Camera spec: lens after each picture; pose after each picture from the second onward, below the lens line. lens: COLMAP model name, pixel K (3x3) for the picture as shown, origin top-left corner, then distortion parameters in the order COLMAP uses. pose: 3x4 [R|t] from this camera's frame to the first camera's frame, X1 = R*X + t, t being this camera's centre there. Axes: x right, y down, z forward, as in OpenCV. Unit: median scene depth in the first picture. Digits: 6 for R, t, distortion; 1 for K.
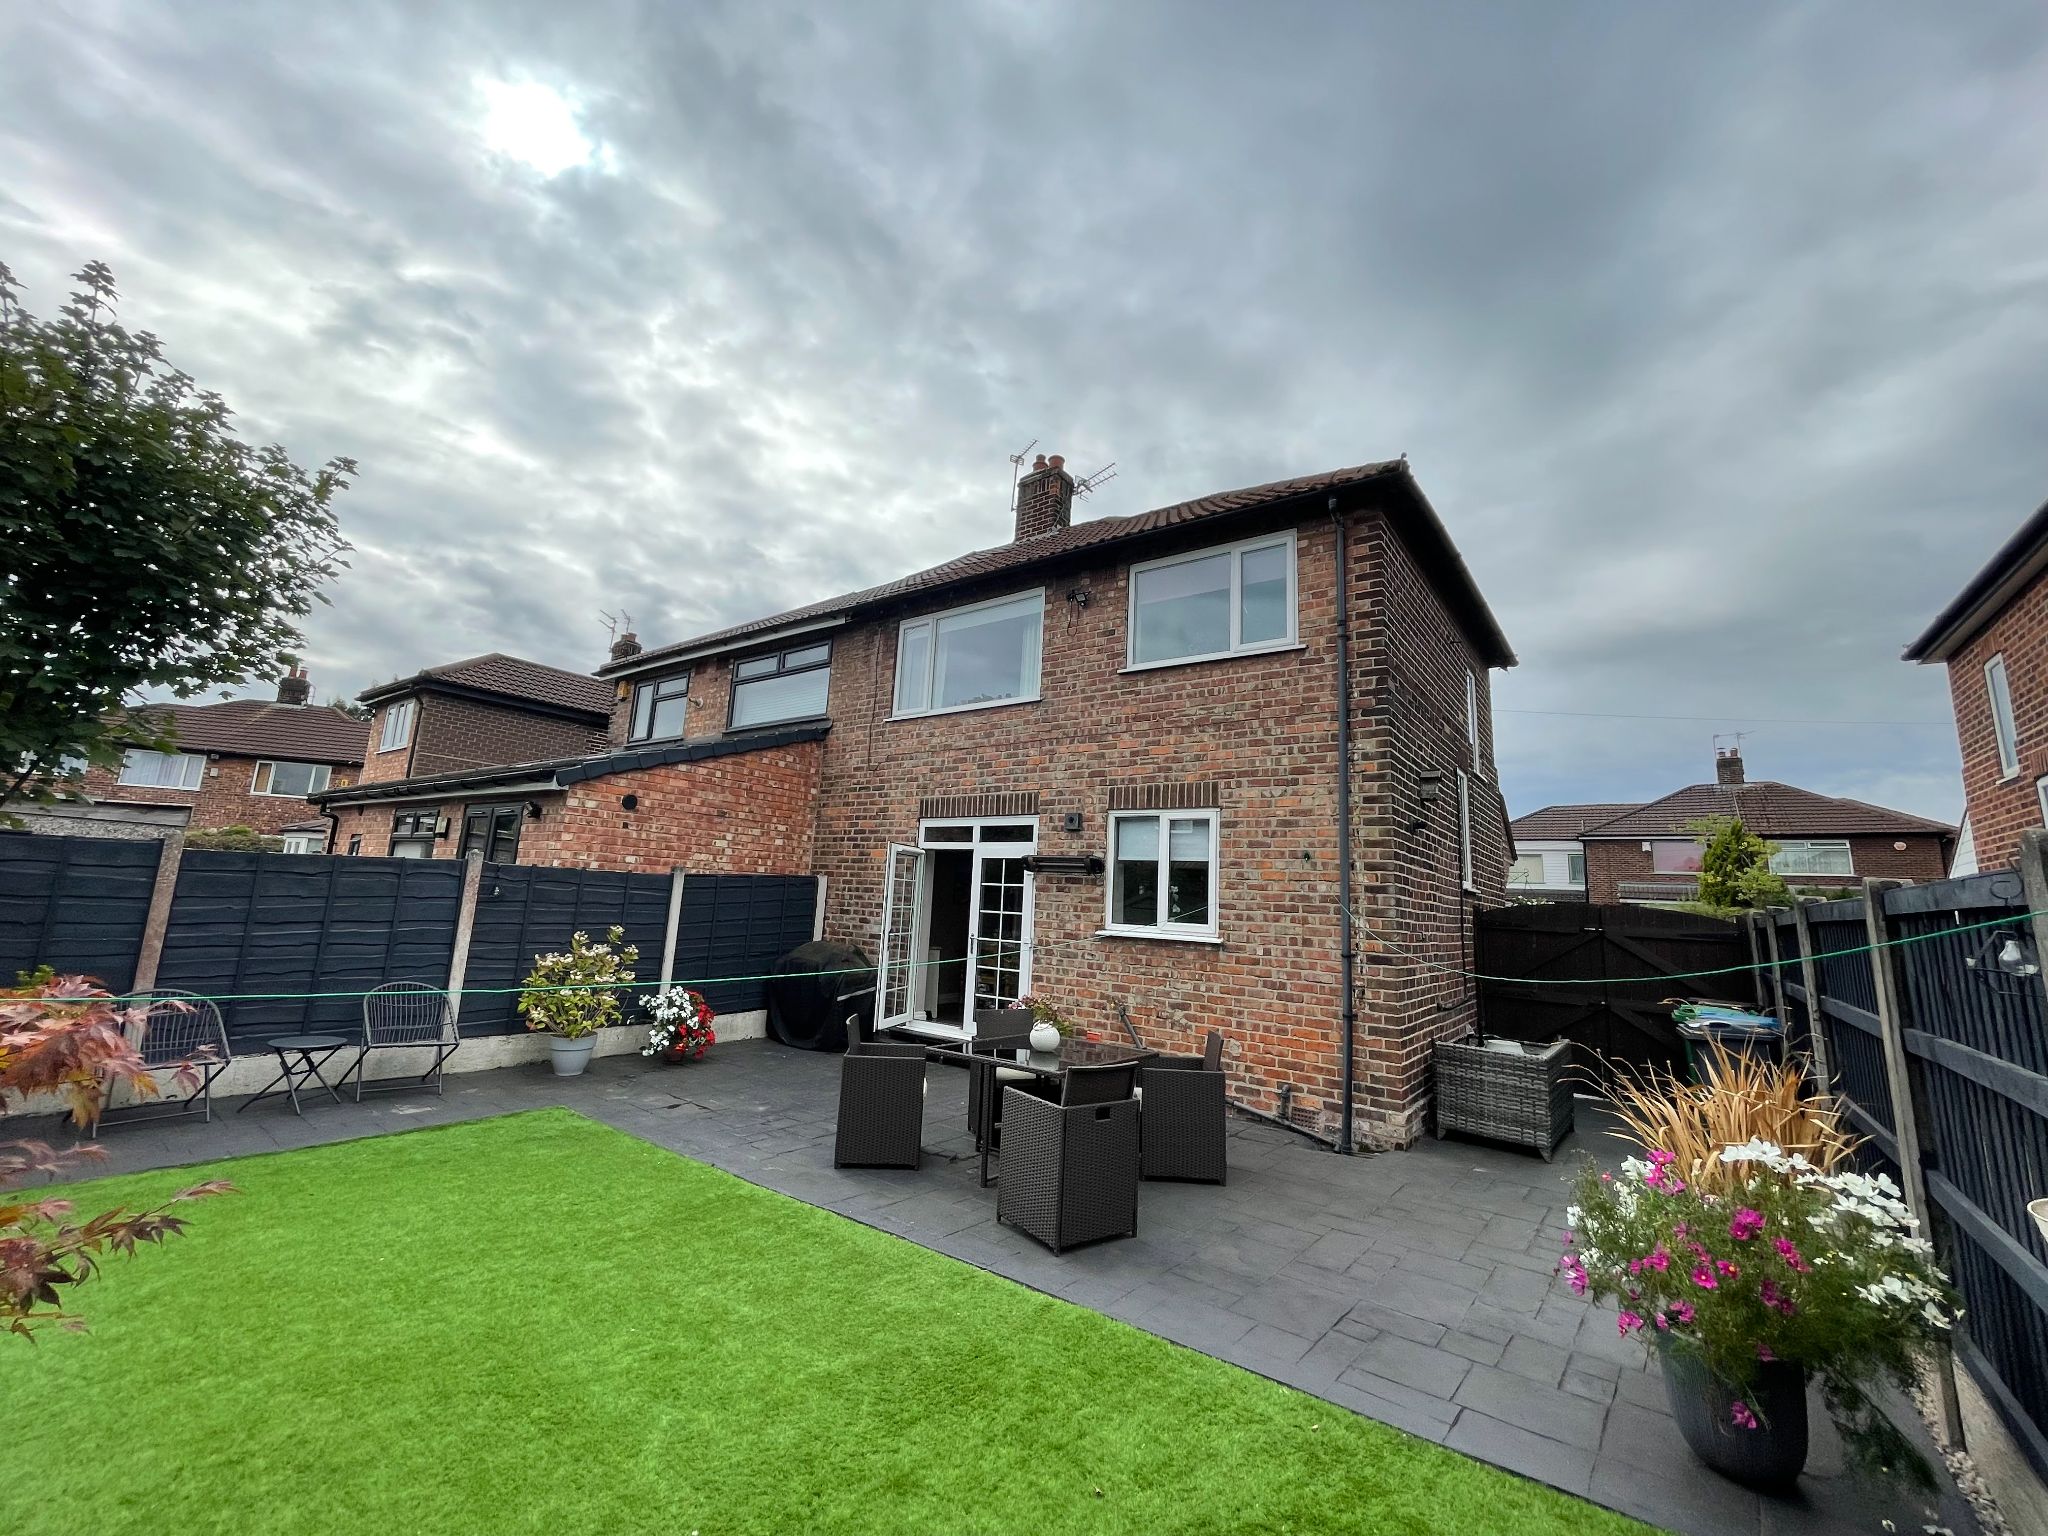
lens RADIAL K [[826.2, 0, 1023.4], [0, 826.2, 754.7], [0, 0, 1]] dist [-0.003463, -0.000215]
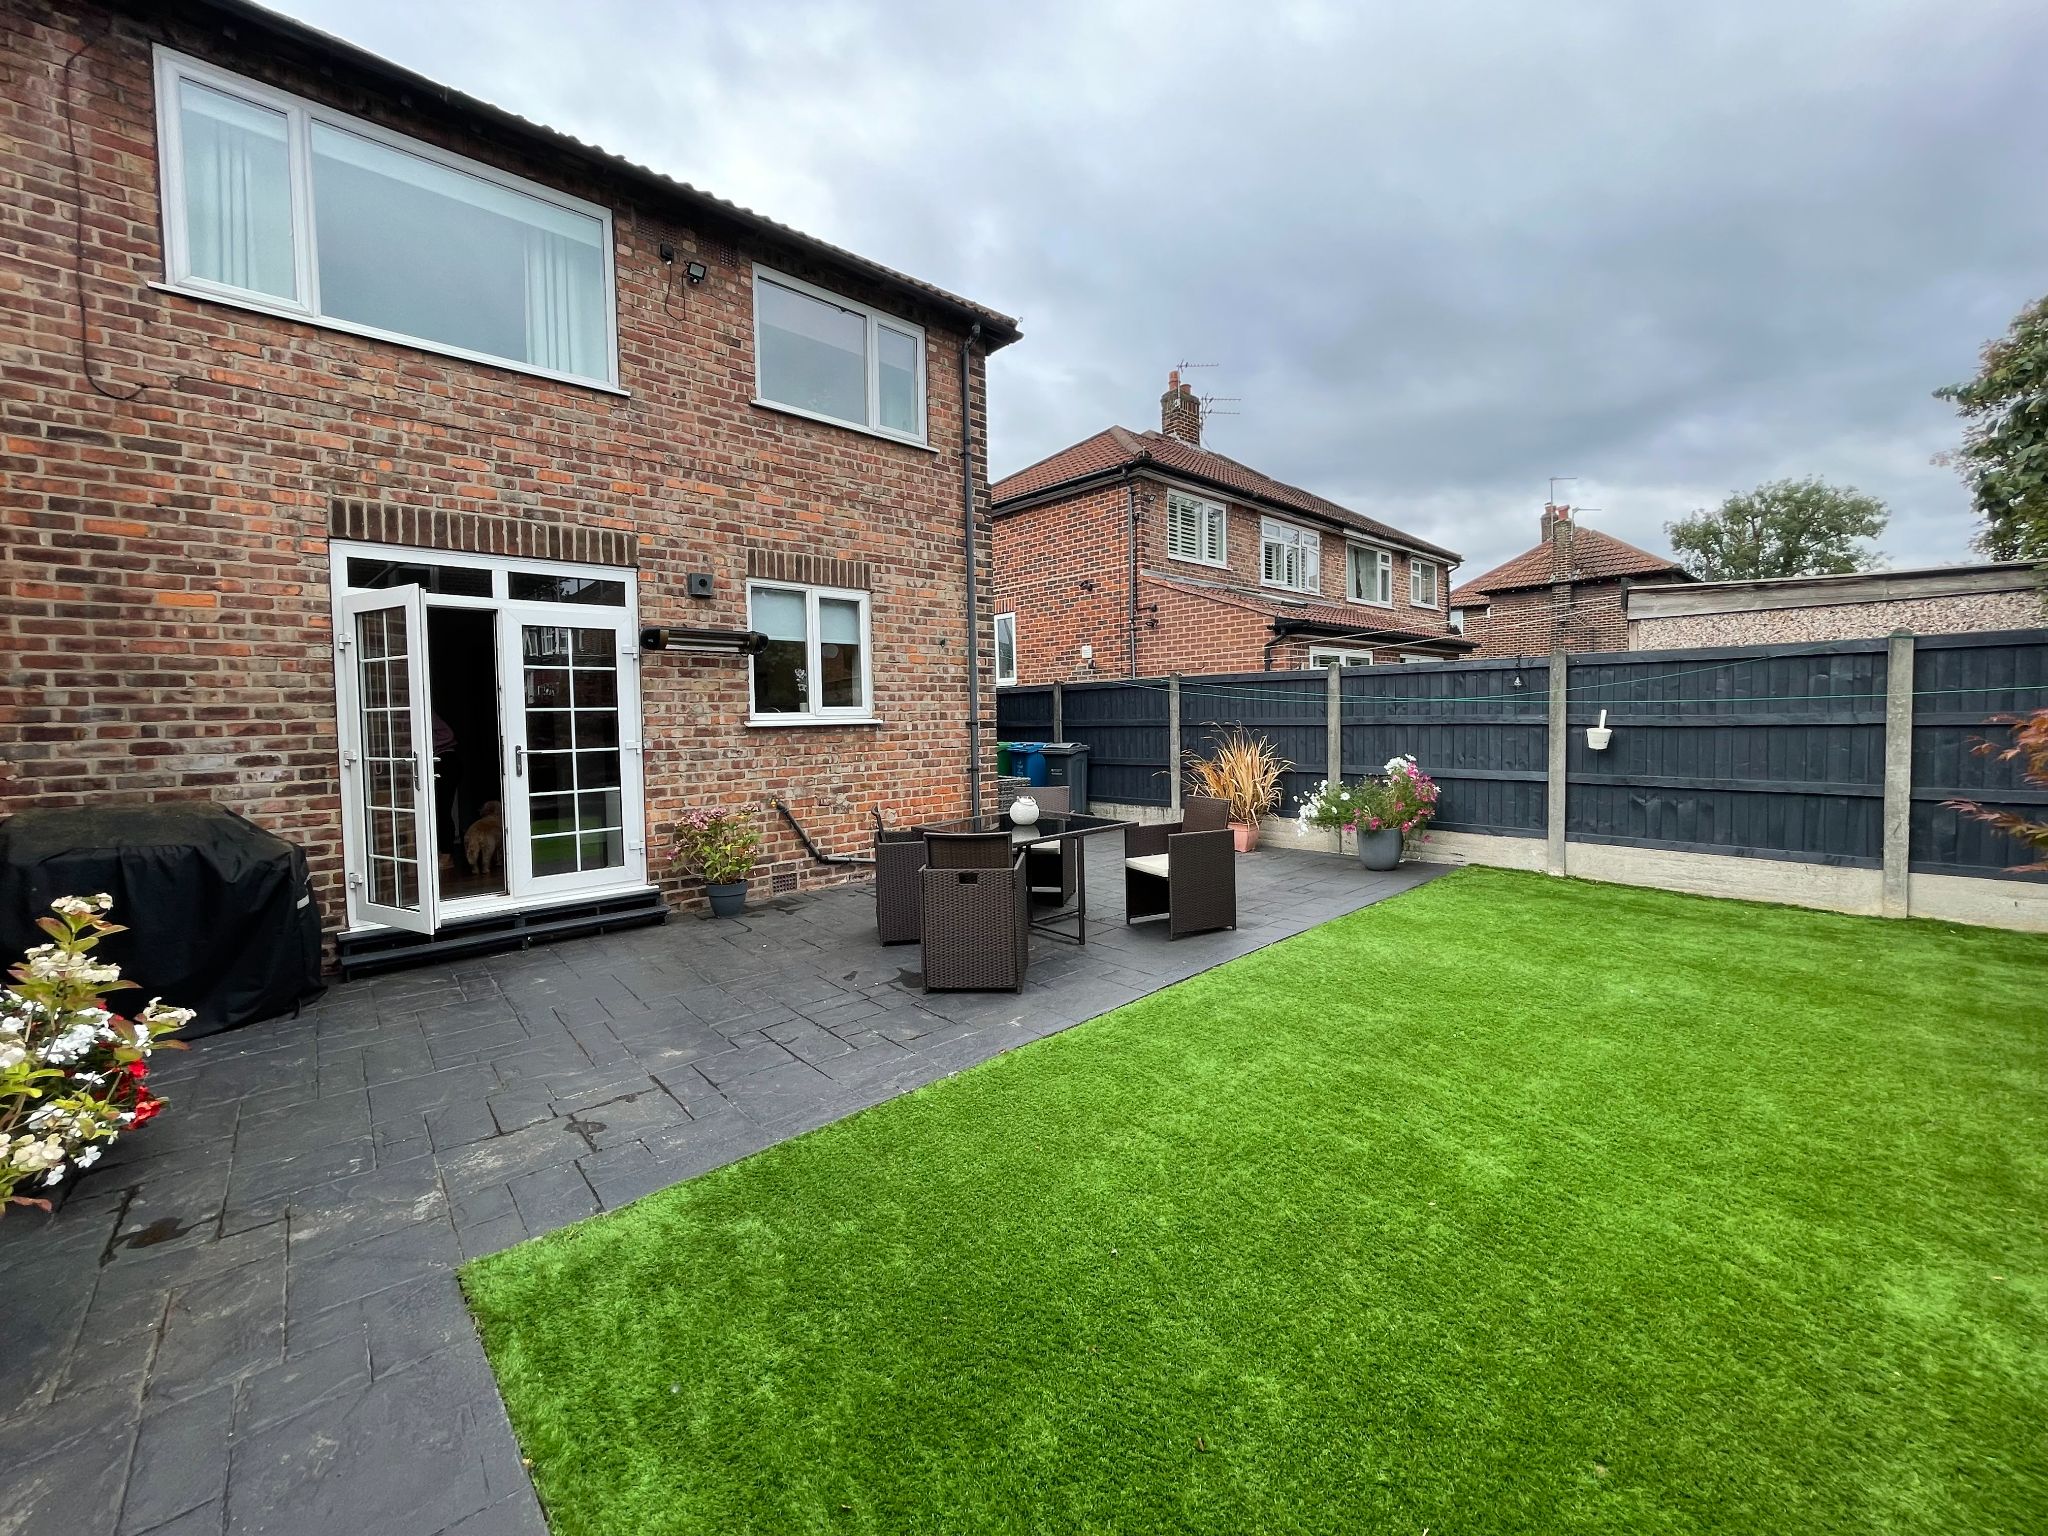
lens RADIAL K [[826.2, 0, 1021.7], [0, 826.2, 751.8], [0, 0, 1]] dist [-0.003463, -0.000215]
pose [[0.174855, -0.096074, 0.979896, -0.698424], [-0.147153, 0.981500, 0.122489, 0.101884], [-0.973536, -0.165613, 0.157483, 0.609010]]
